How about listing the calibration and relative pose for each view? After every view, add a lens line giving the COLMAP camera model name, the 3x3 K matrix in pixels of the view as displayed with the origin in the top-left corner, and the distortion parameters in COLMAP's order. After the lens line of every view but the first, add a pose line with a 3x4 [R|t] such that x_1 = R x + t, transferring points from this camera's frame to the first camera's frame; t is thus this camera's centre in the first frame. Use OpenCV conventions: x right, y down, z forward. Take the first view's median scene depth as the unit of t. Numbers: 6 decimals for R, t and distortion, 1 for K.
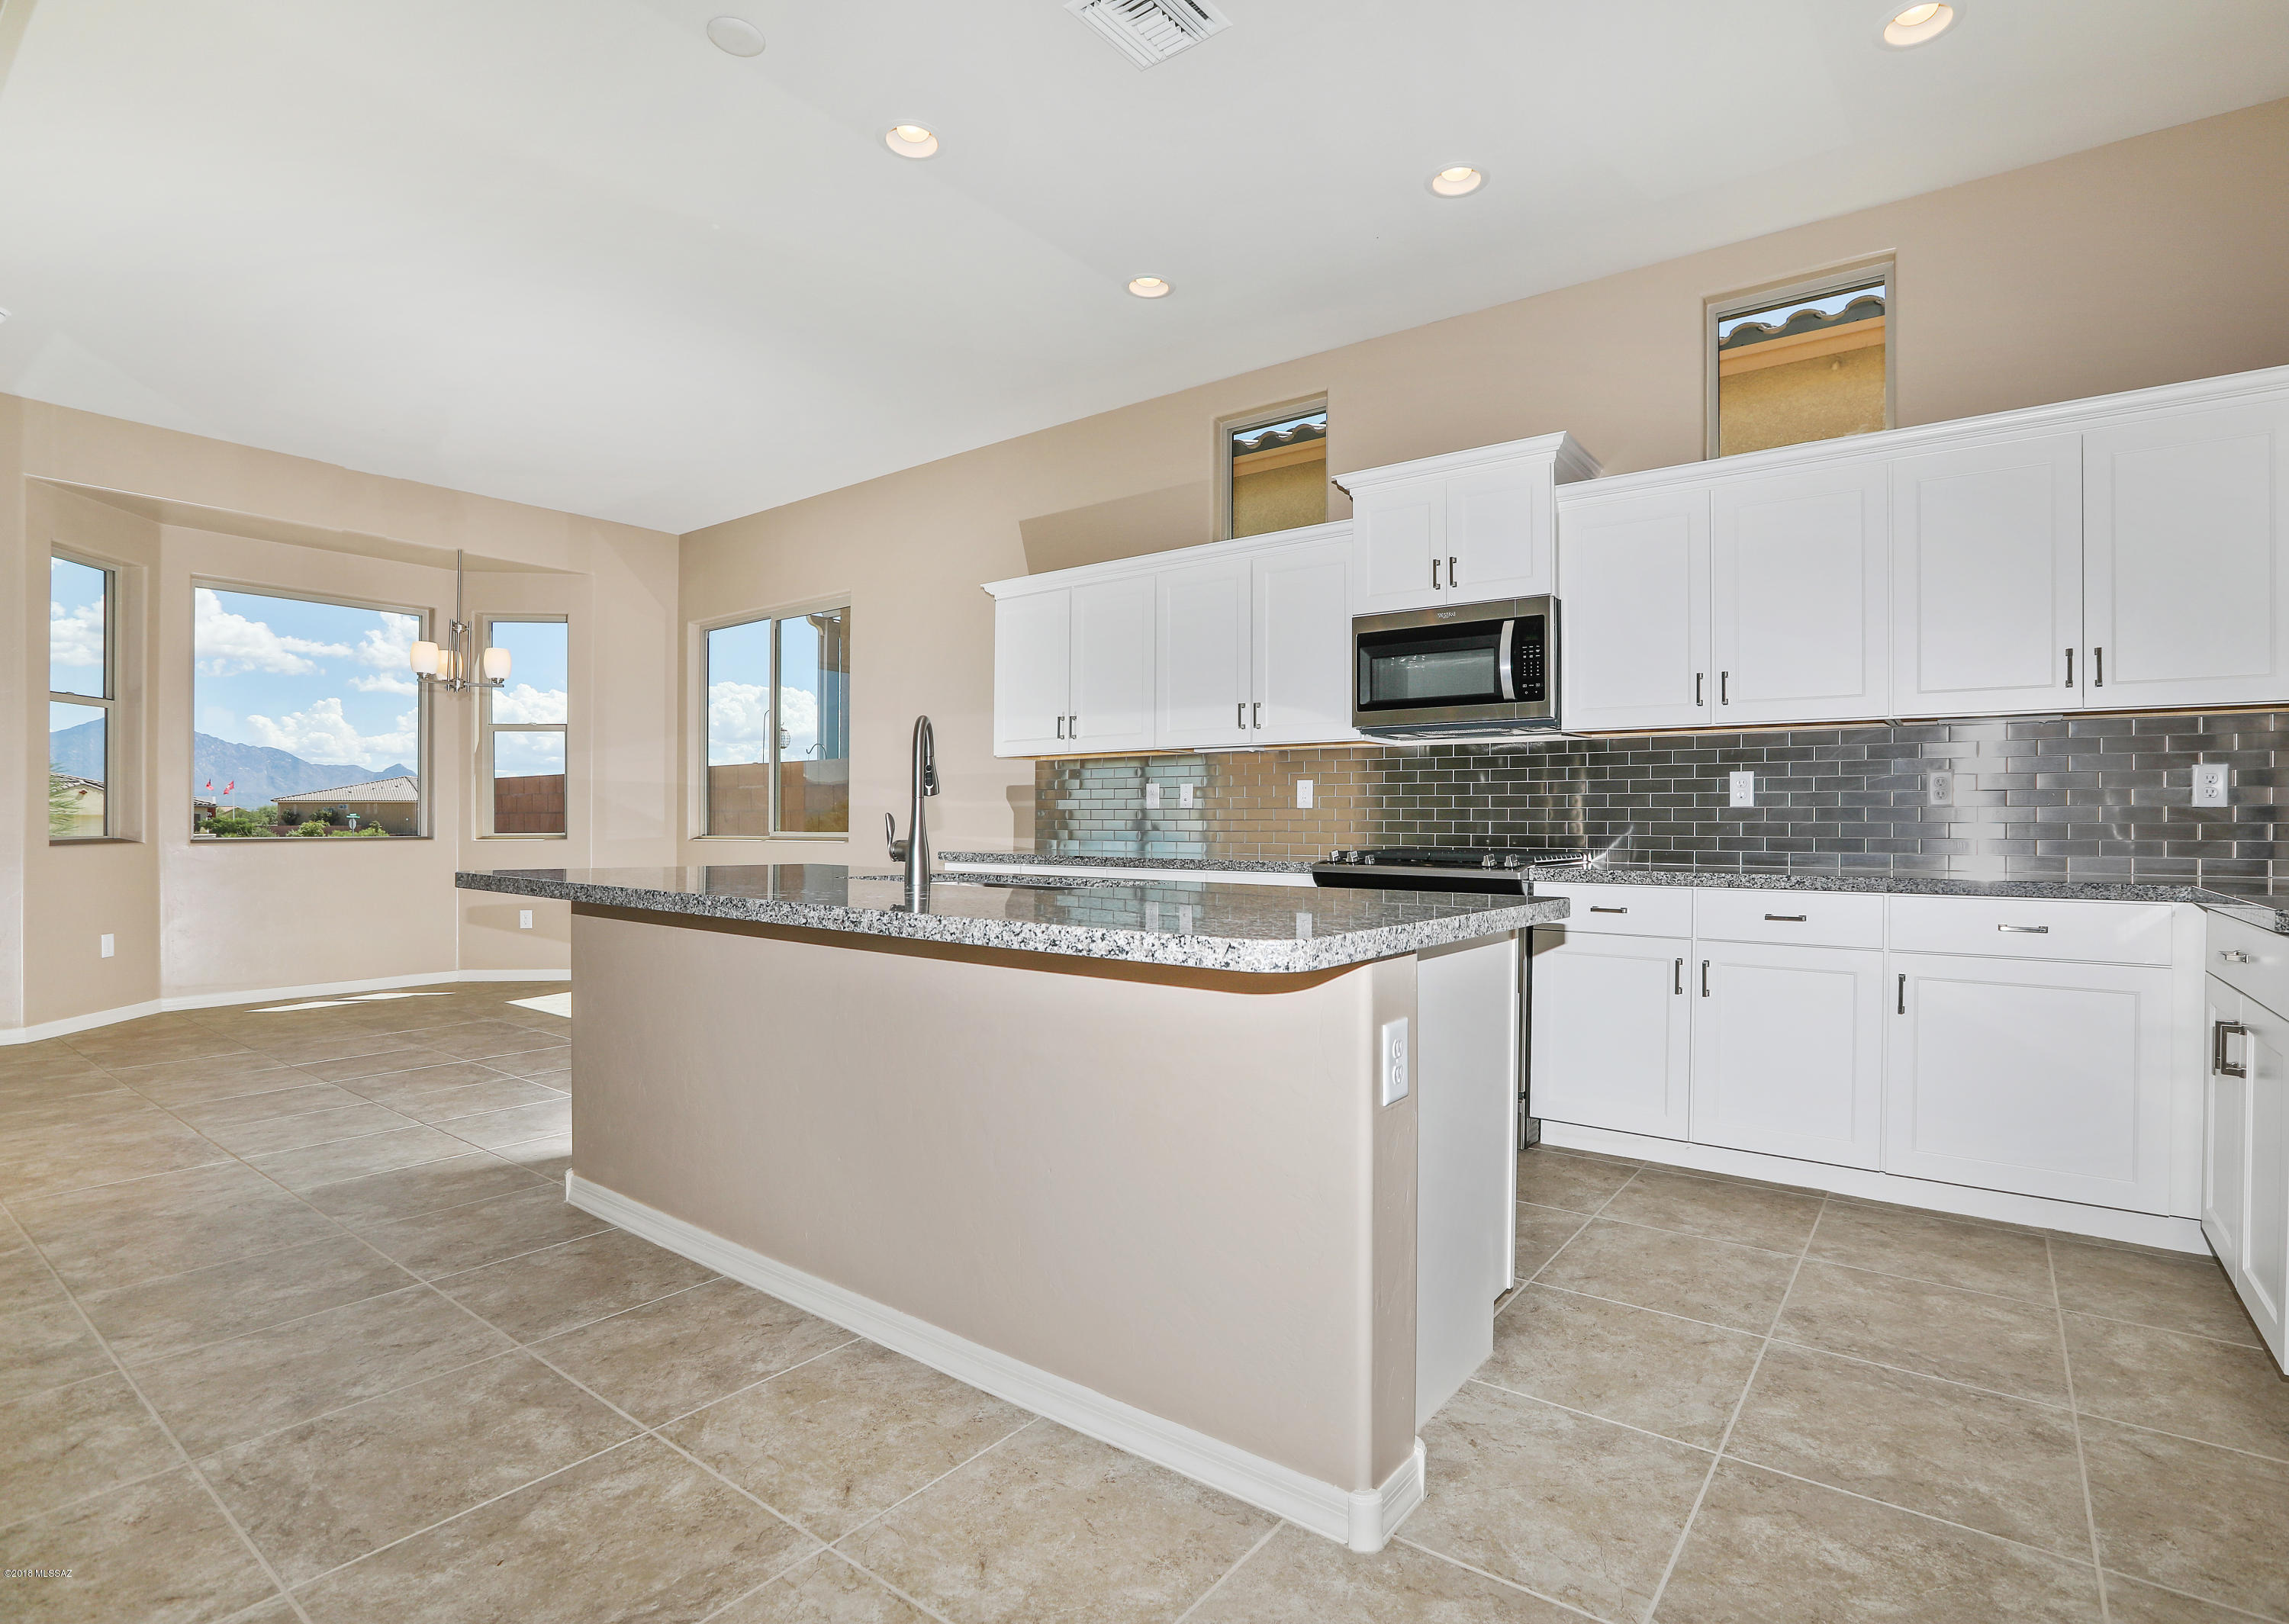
lens RADIAL K [[1106.5, 0, 1213.8], [0, 1106.5, 828.8], [0, 0, 1]] dist [-0.044078, 0.012921]
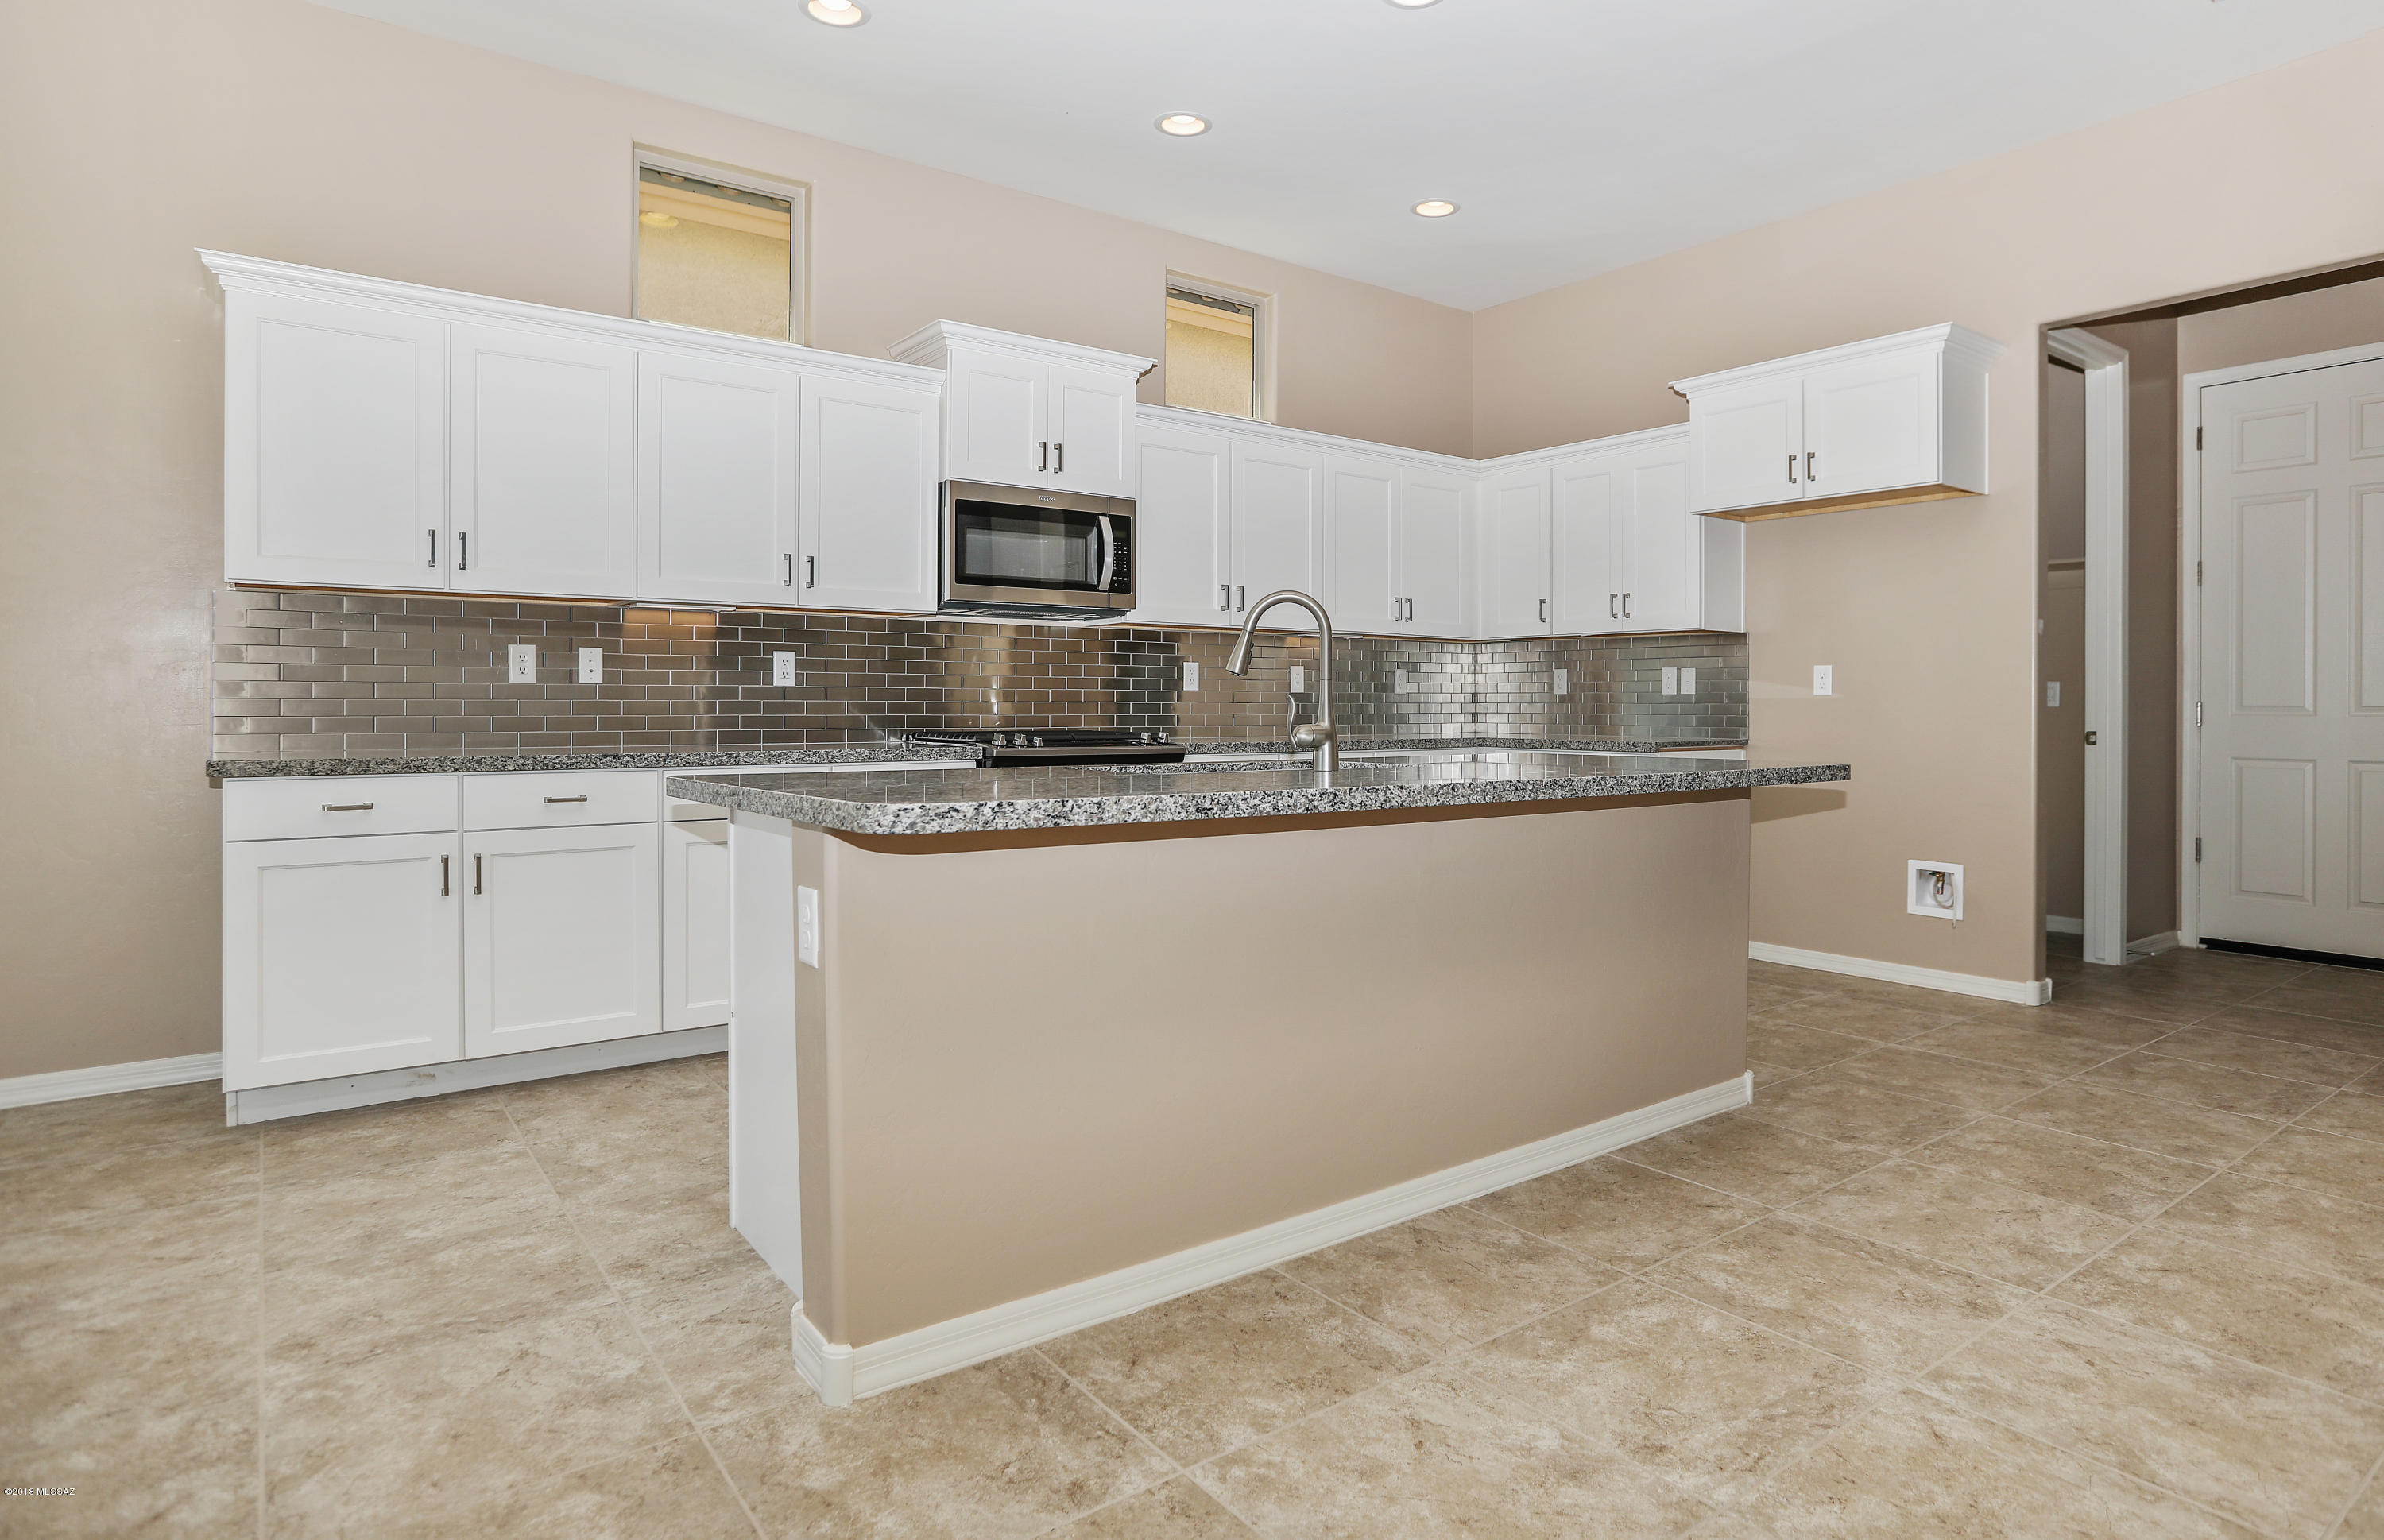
lens RADIAL K [[1307.7, 0, 1258.8], [0, 1307.7, 709.2], [0, 0, 1]] dist [-0.057184, 0.033557]
pose [[0.287006, -0.007443, 0.957900, -1.676972], [0.005735, 0.999965, 0.006051, -0.012543], [-0.957912, 0.003757, 0.287038, 0.896363]]
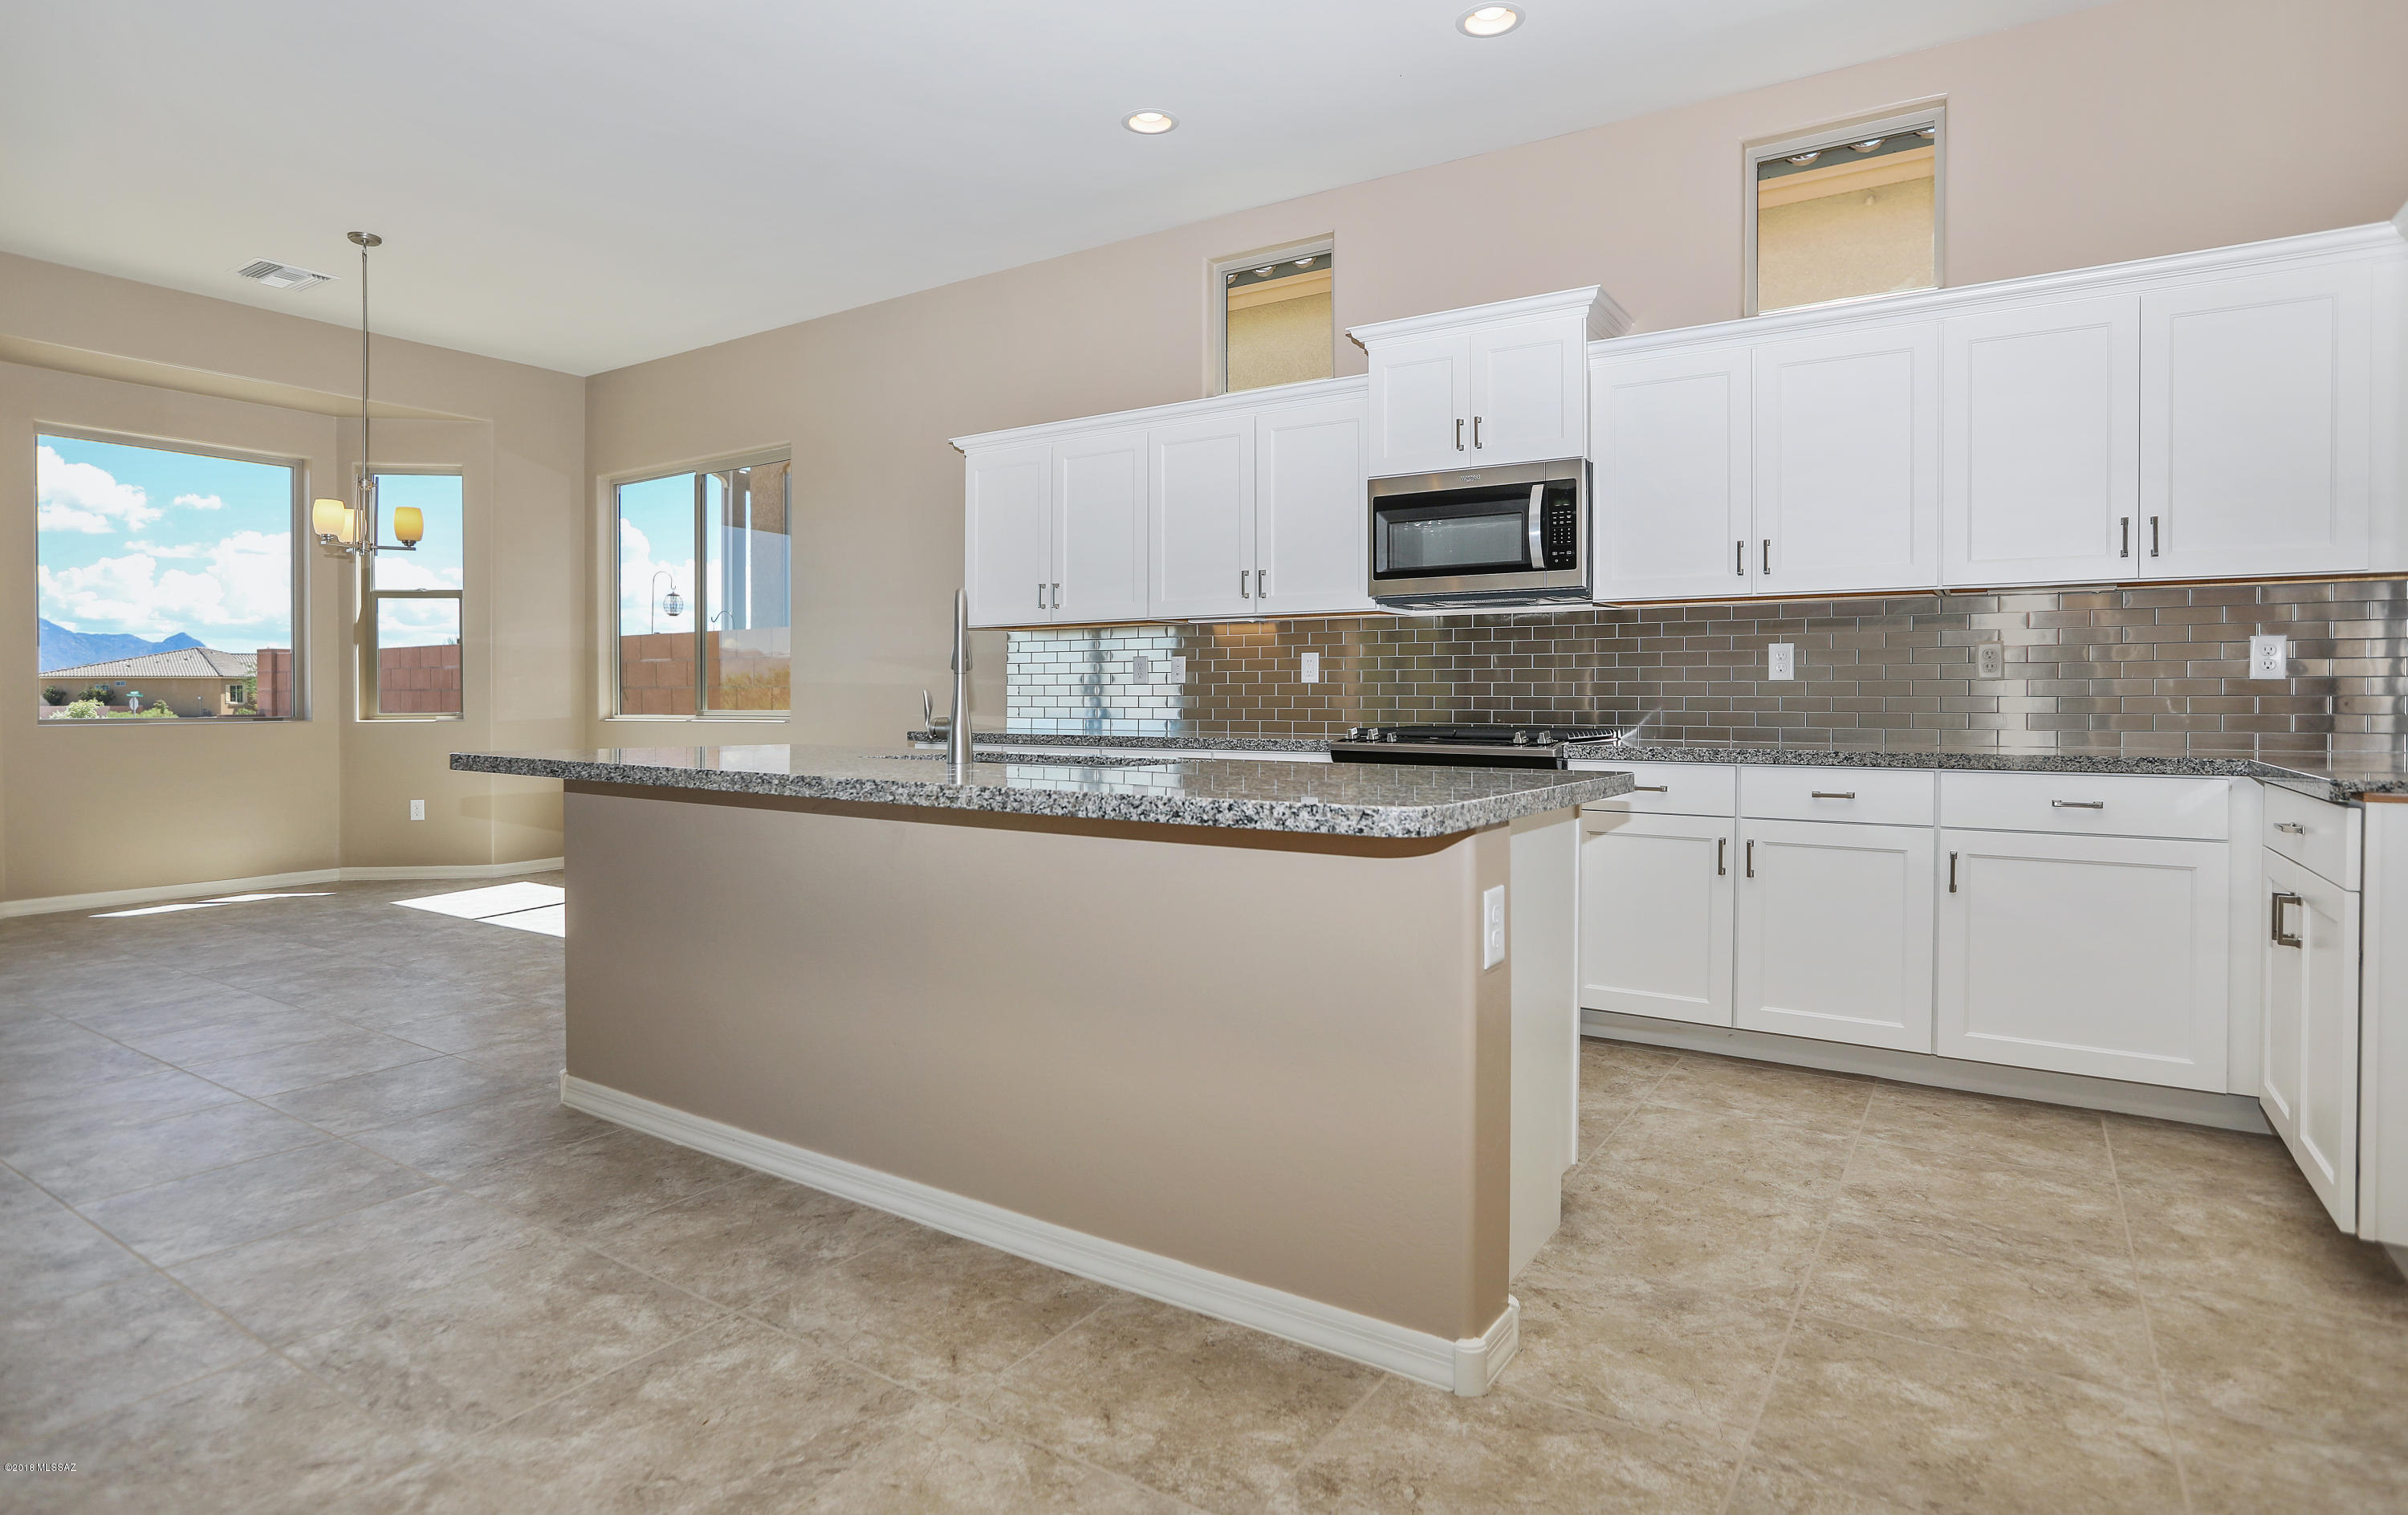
lens RADIAL K [[1271.8, 0, 1181.0], [0, 1271.8, 716.8], [0, 0, 1]] dist [-0.040526, 0.022276]
pose [[0.999542, -0.003413, 0.030054, -0.132133], [0.003169, 0.999962, 0.008141, 0.001483], [-0.030081, -0.008042, 0.999515, -0.146140]]
